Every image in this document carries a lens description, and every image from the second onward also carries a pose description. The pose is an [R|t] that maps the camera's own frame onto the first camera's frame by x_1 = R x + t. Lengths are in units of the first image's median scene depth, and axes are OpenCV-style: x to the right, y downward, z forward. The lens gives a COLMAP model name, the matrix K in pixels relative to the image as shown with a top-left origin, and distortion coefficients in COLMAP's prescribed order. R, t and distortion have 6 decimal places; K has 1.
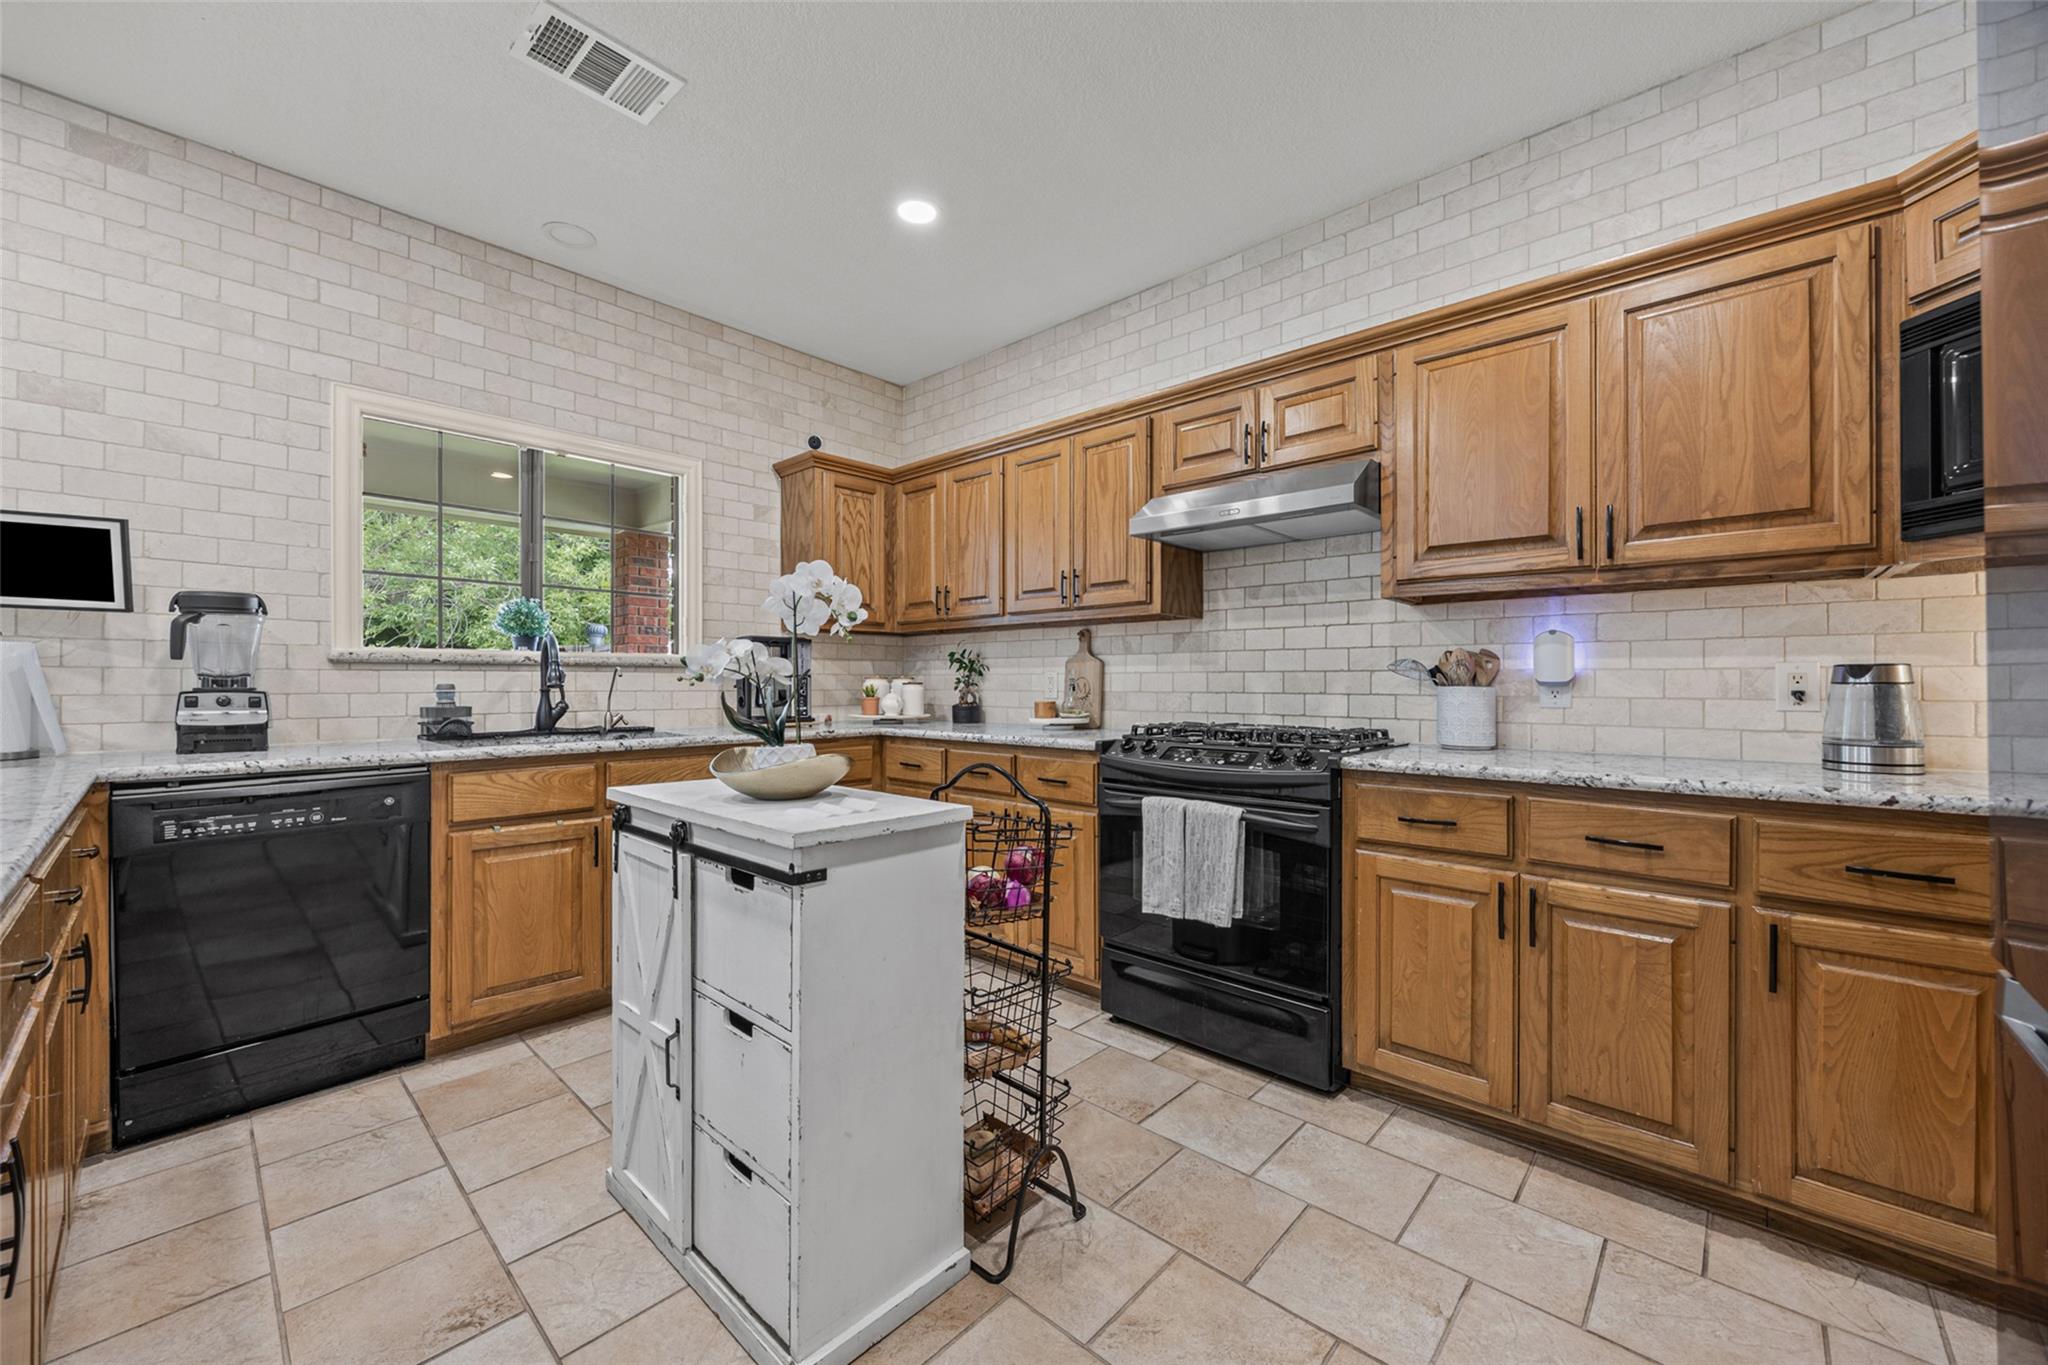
lens RADIAL K [[788.8, 0, 1024.4], [0, 788.8, 680.8], [0, 0, 1]] dist [0.000374, 0.000118]
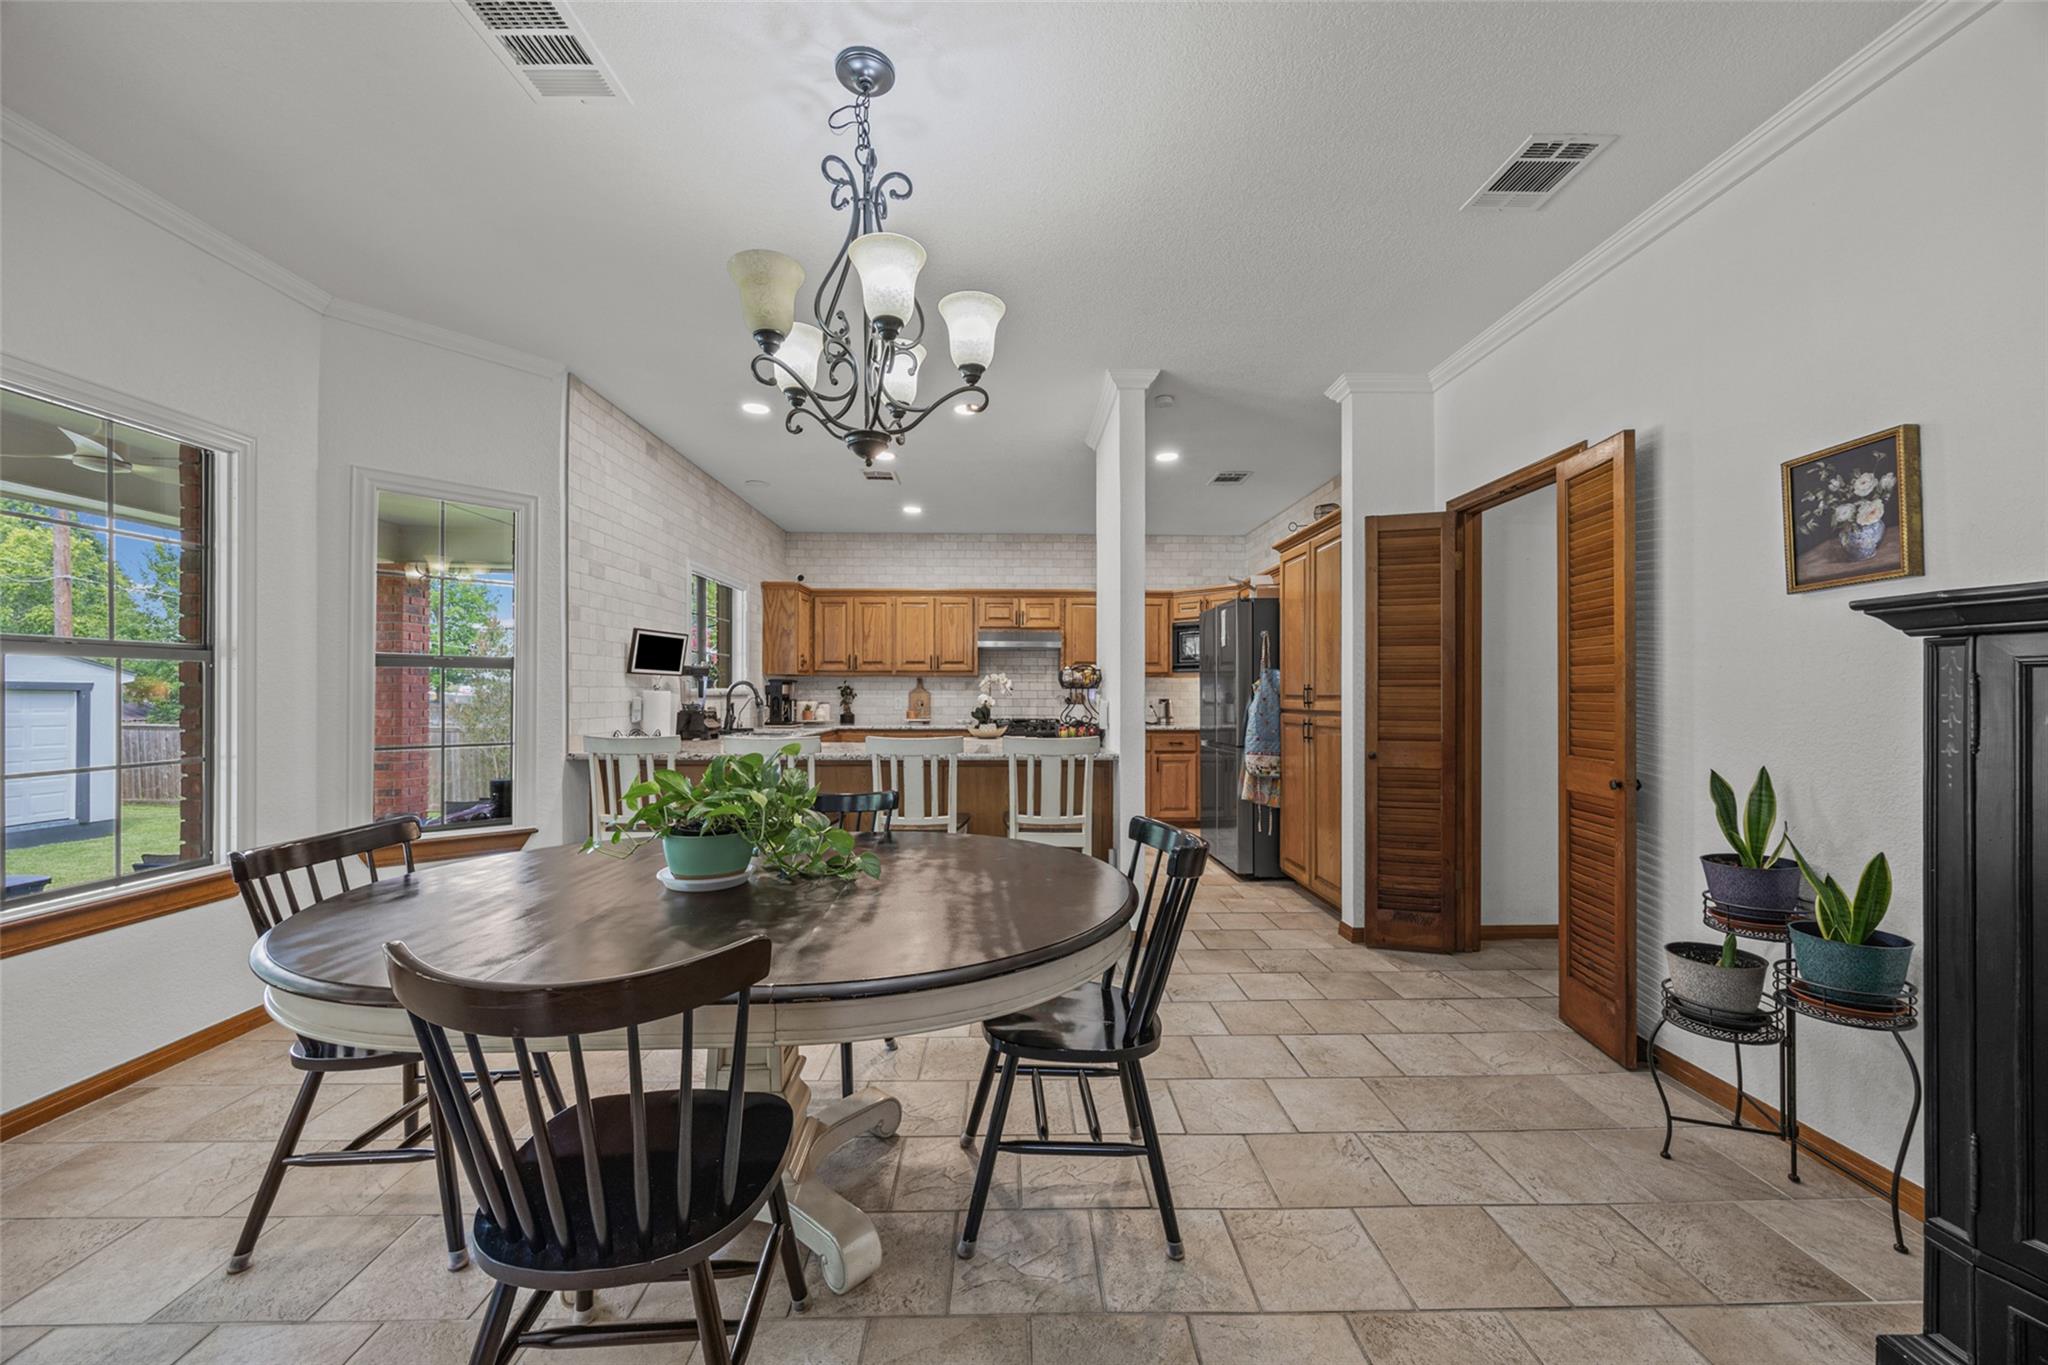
lens RADIAL K [[788.8, 0, 1023.1], [0, 788.8, 687.7], [0, 0, 1]] dist [0.000374, 0.000118]
pose [[0.713929, 0.006465, 0.700188, -1.526277], [-0.005923, 0.999977, -0.003194, -0.040892], [-0.700193, -0.001867, 0.713952, -0.930161]]
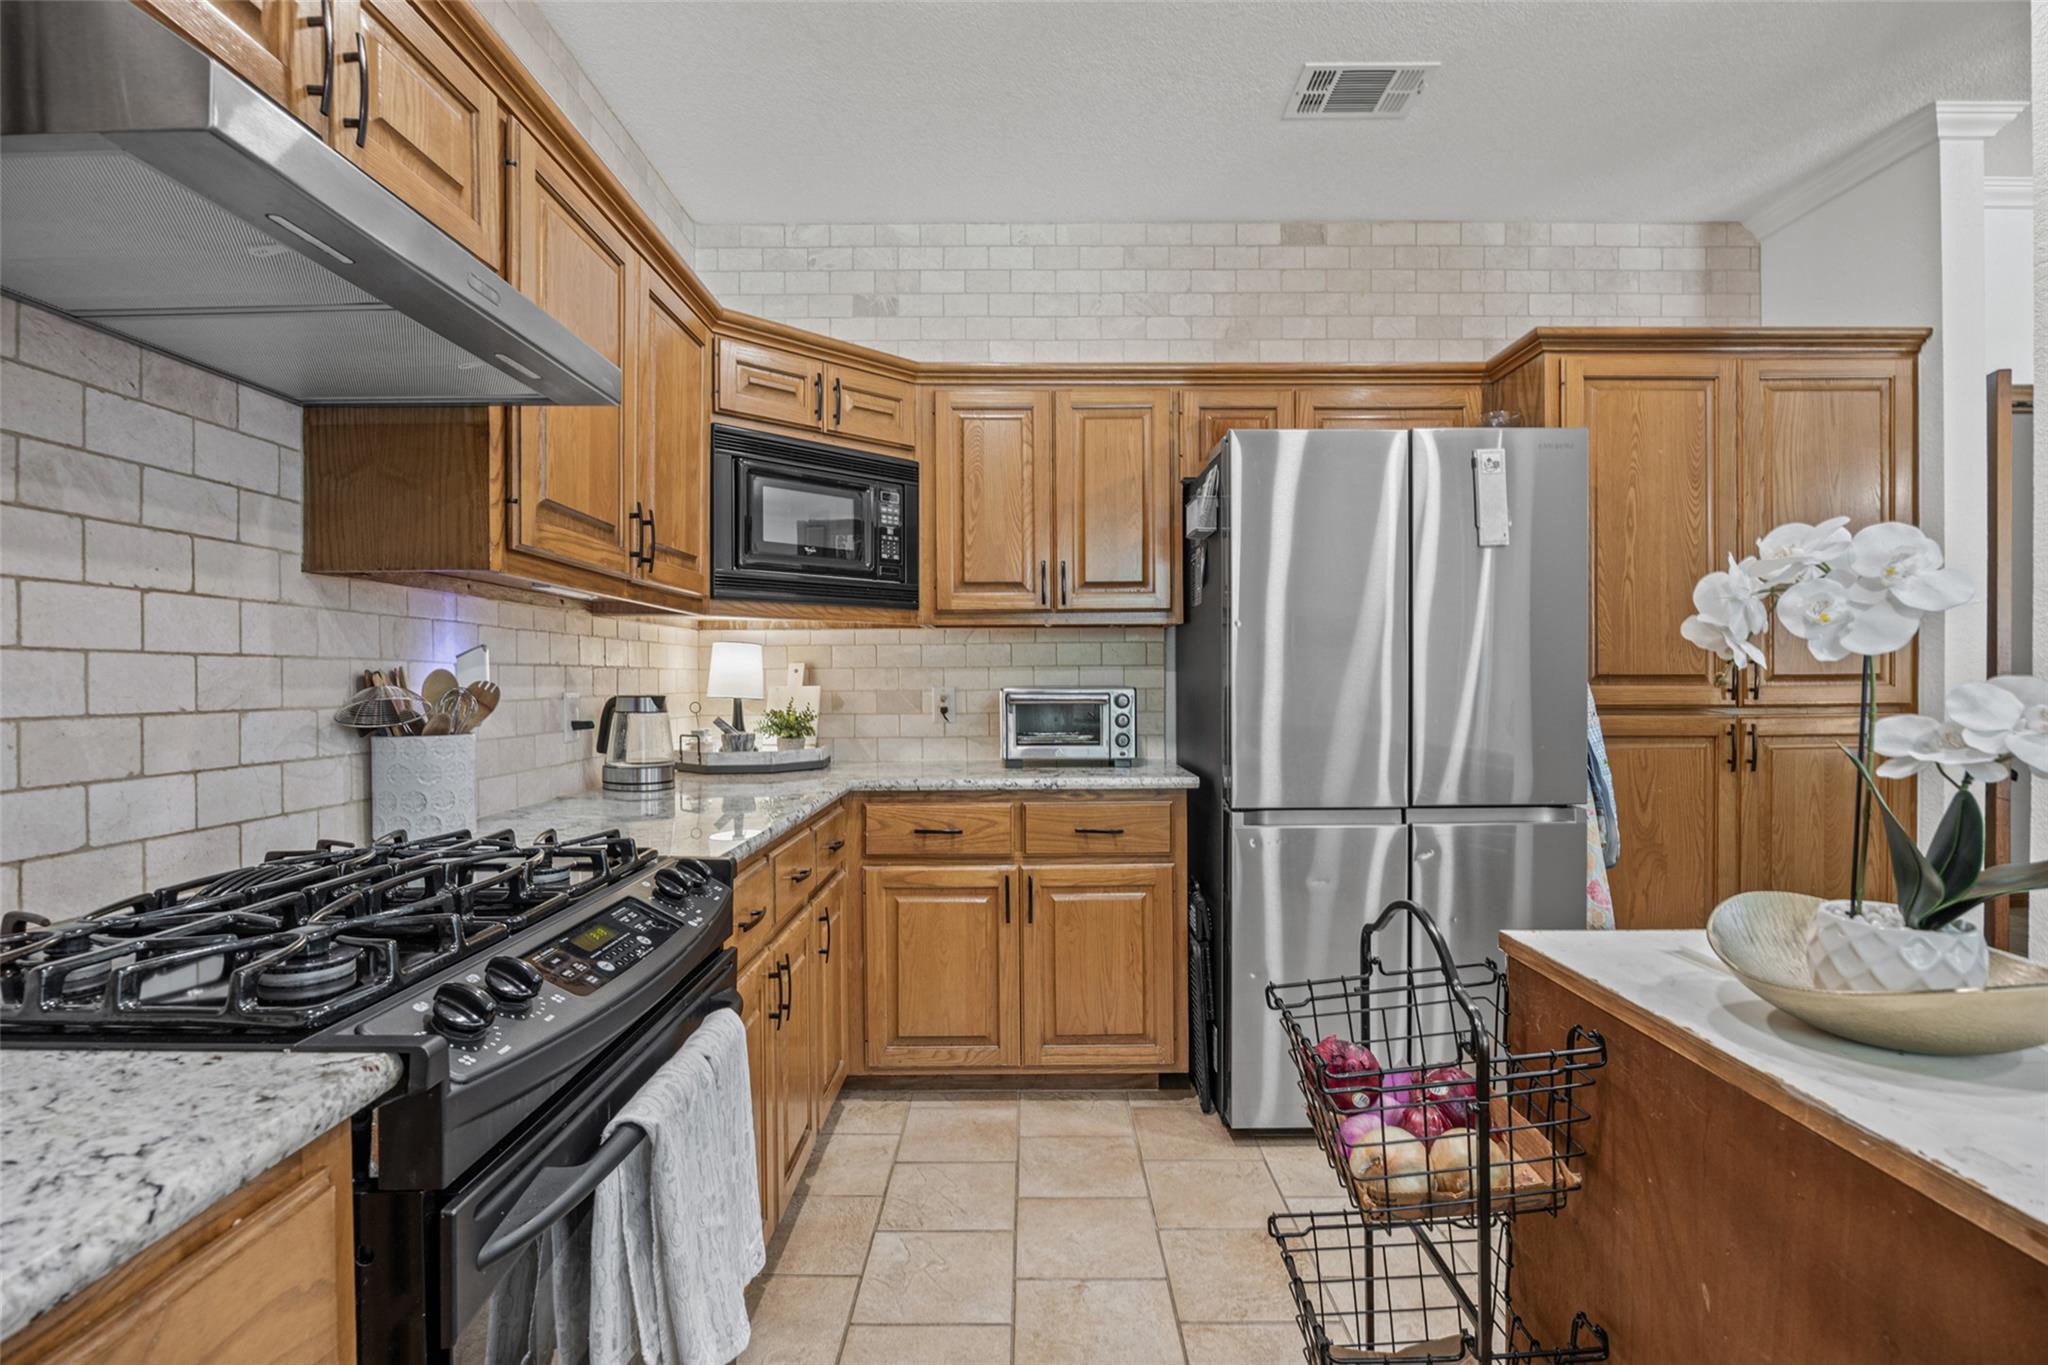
lens RADIAL K [[1017.2, 0, 1023.8], [0, 1017.2, 681.3], [0, 0, 1]] dist [0.000801, 0.000111]
pose [[-0.681441, -0.000965, 0.731873, -0.230168], [0.001113, 0.999997, 0.002355, -0.027782], [-0.731872, 0.002420, -0.681437, 0.998553]]
